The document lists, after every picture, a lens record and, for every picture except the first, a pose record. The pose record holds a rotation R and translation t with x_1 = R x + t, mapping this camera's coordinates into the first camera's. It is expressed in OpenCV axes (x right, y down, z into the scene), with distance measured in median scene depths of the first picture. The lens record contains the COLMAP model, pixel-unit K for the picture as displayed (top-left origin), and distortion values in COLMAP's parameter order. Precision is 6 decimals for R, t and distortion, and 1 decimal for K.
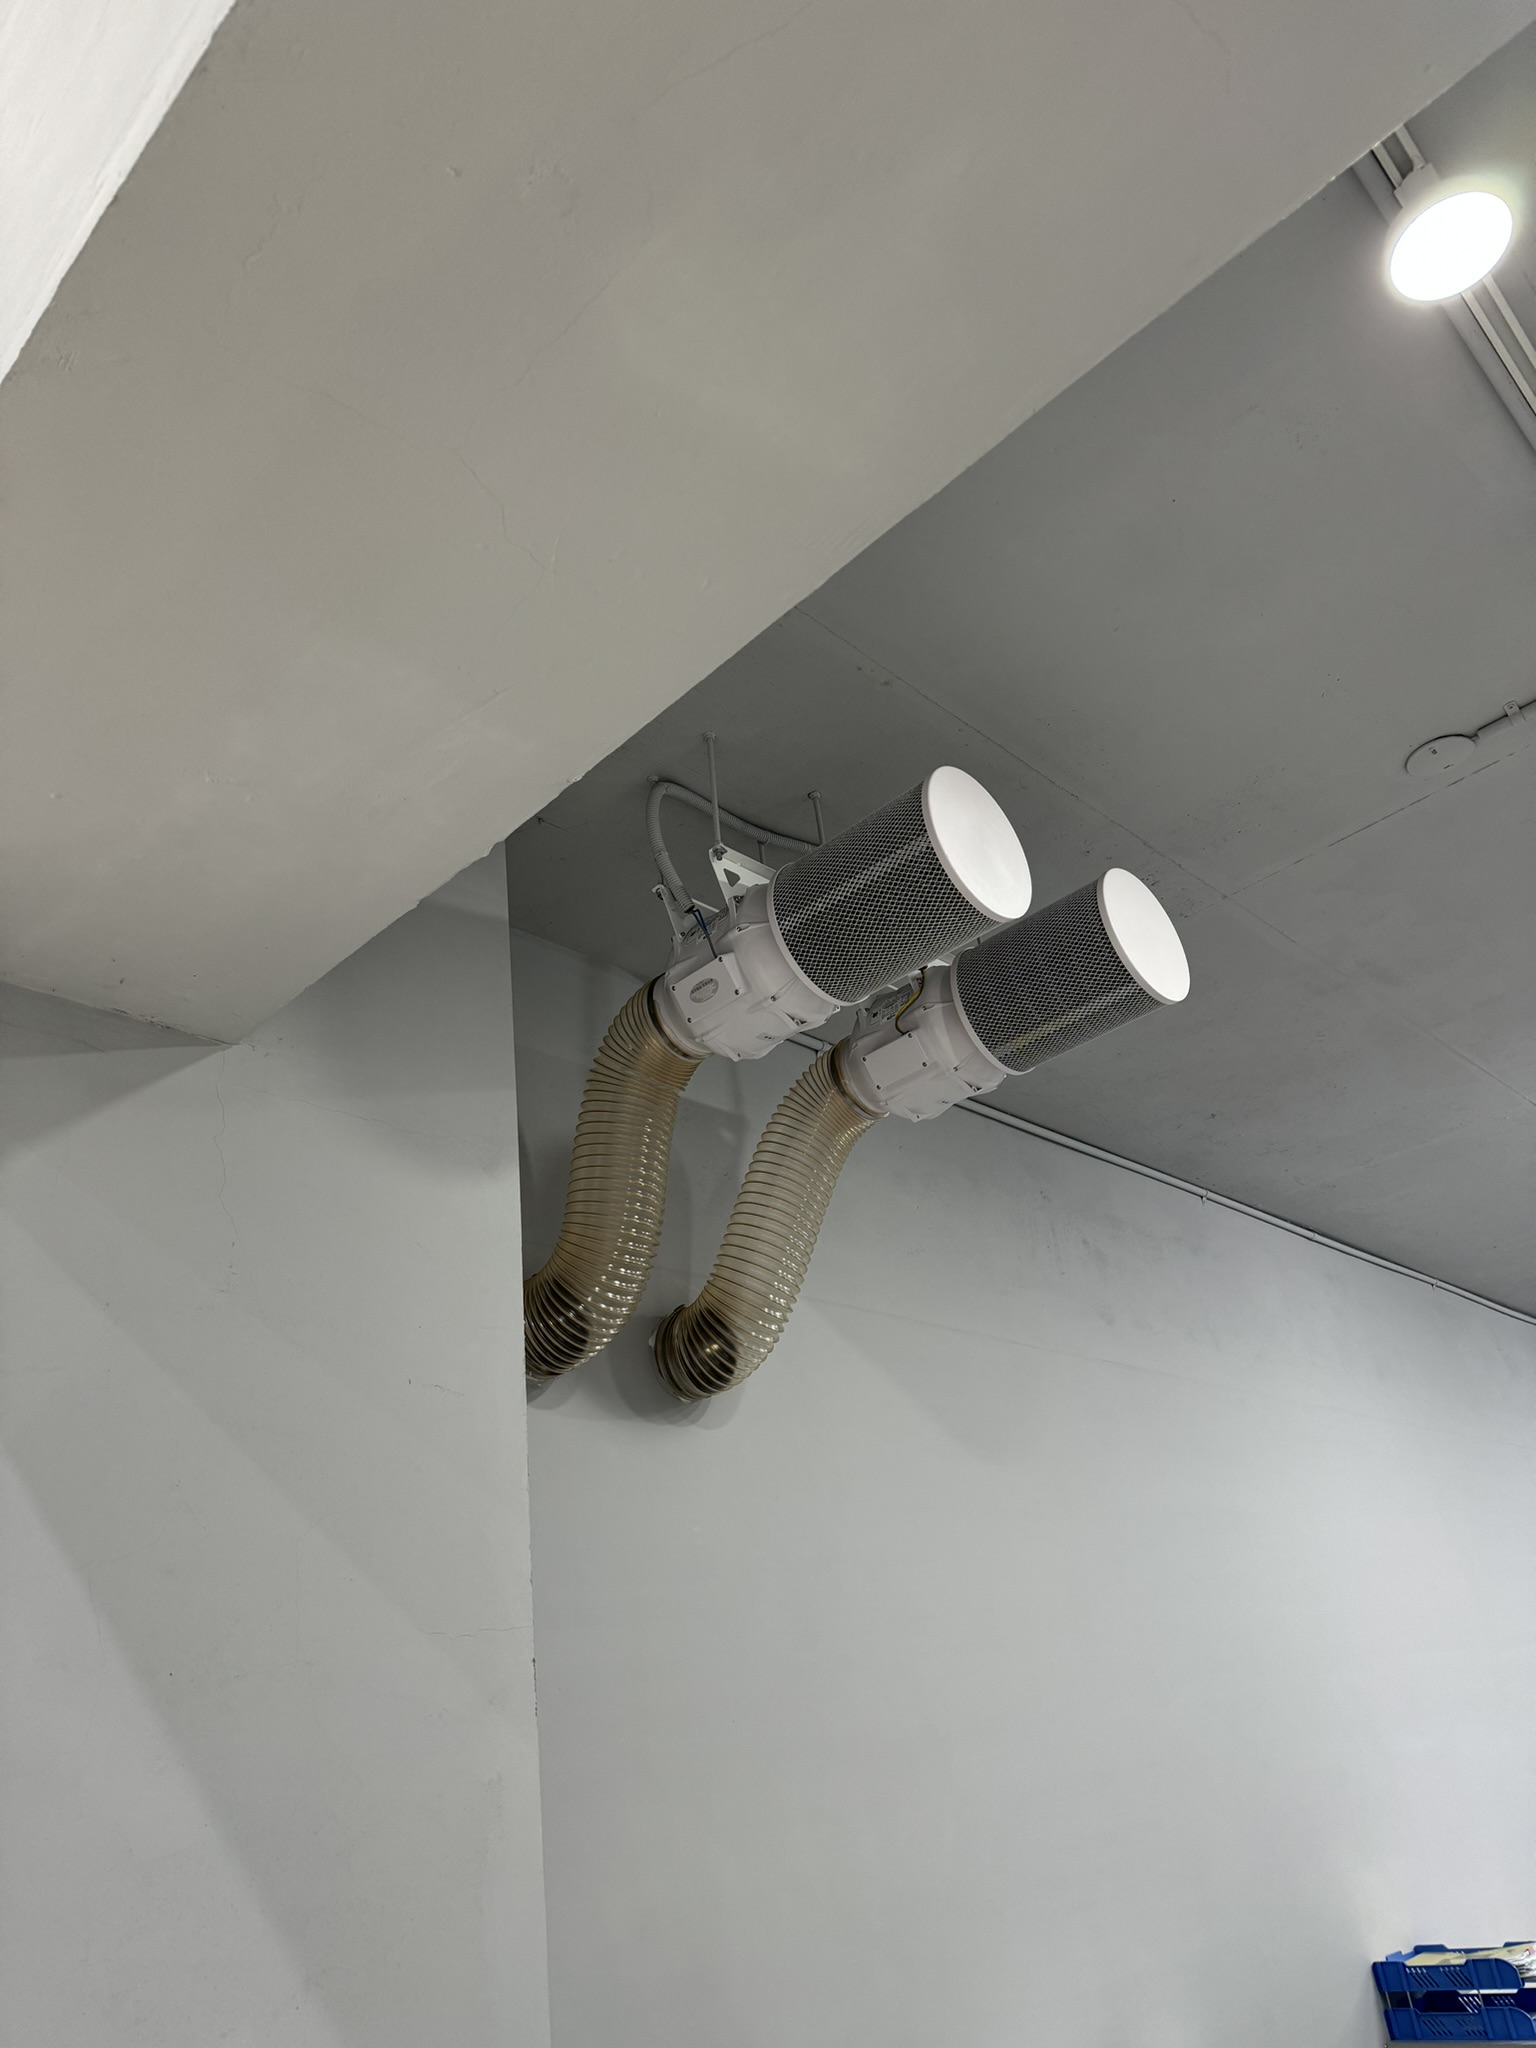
lens RADIAL K [[1452.4, 0, 760.4], [0, 1452.4, 1037.0], [0, 0, 1]] dist [0.056757, -0.079746]
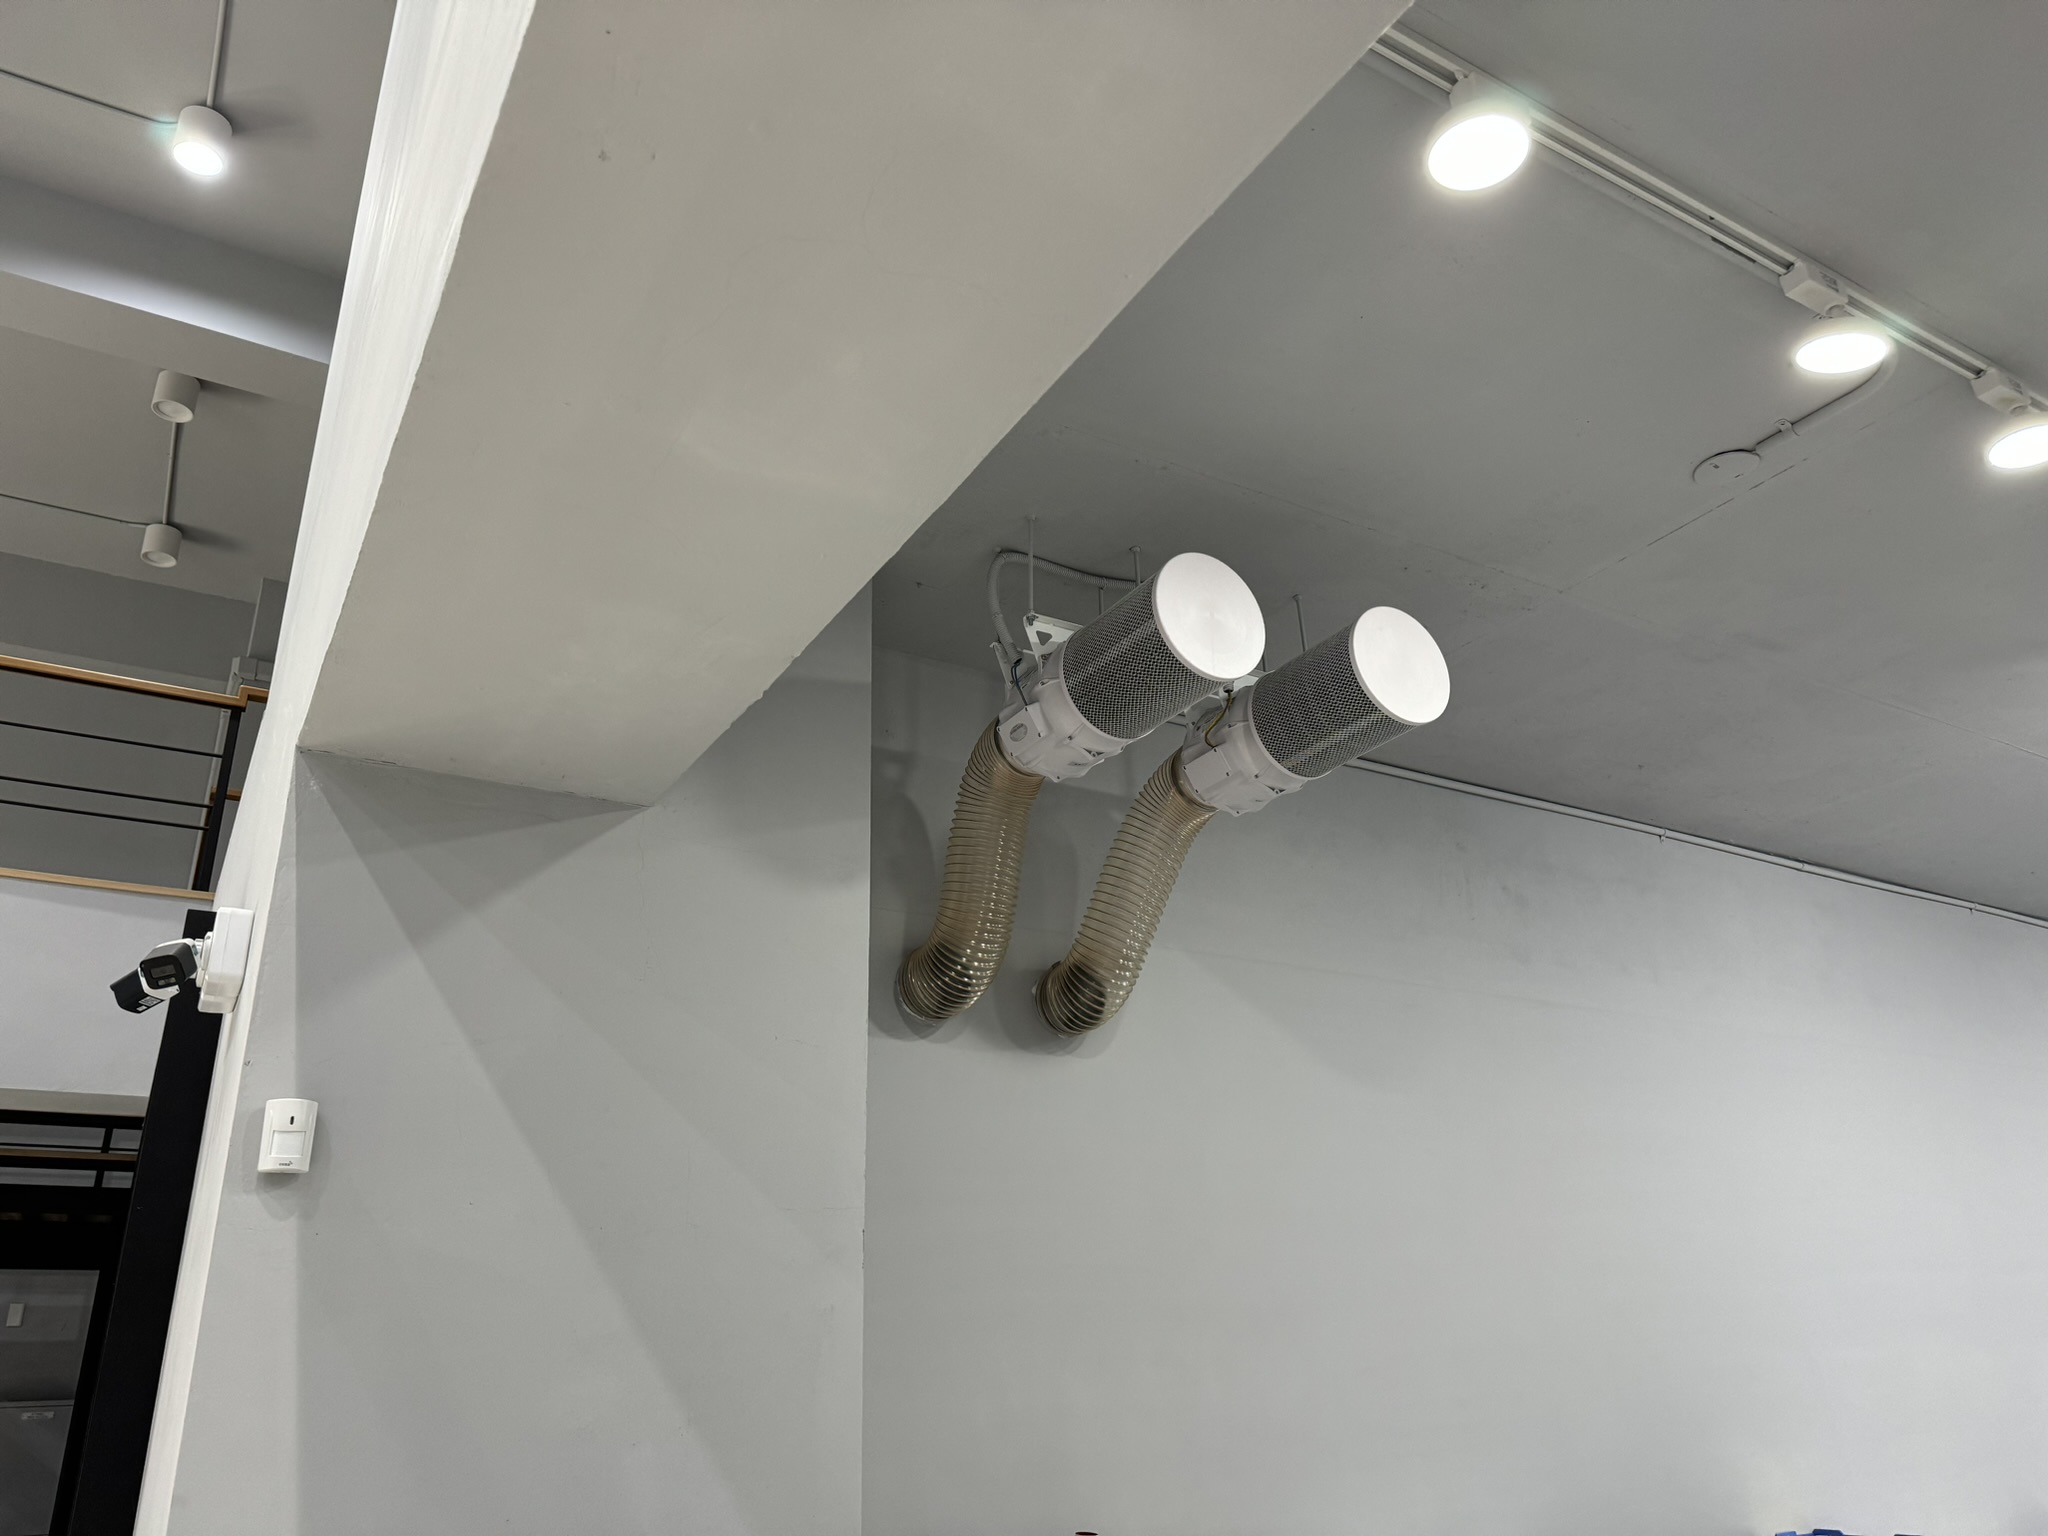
lens RADIAL K [[1452.4, 0, 1017.2], [0, 1452.4, 780.3], [0, 0, 1]] dist [0.056757, -0.079746]
pose [[0.961129, -0.017124, -0.275570, 0.289487], [0.048350, 0.993091, 0.106925, -0.118109], [0.271835, -0.116092, 0.955316, -0.205012]]
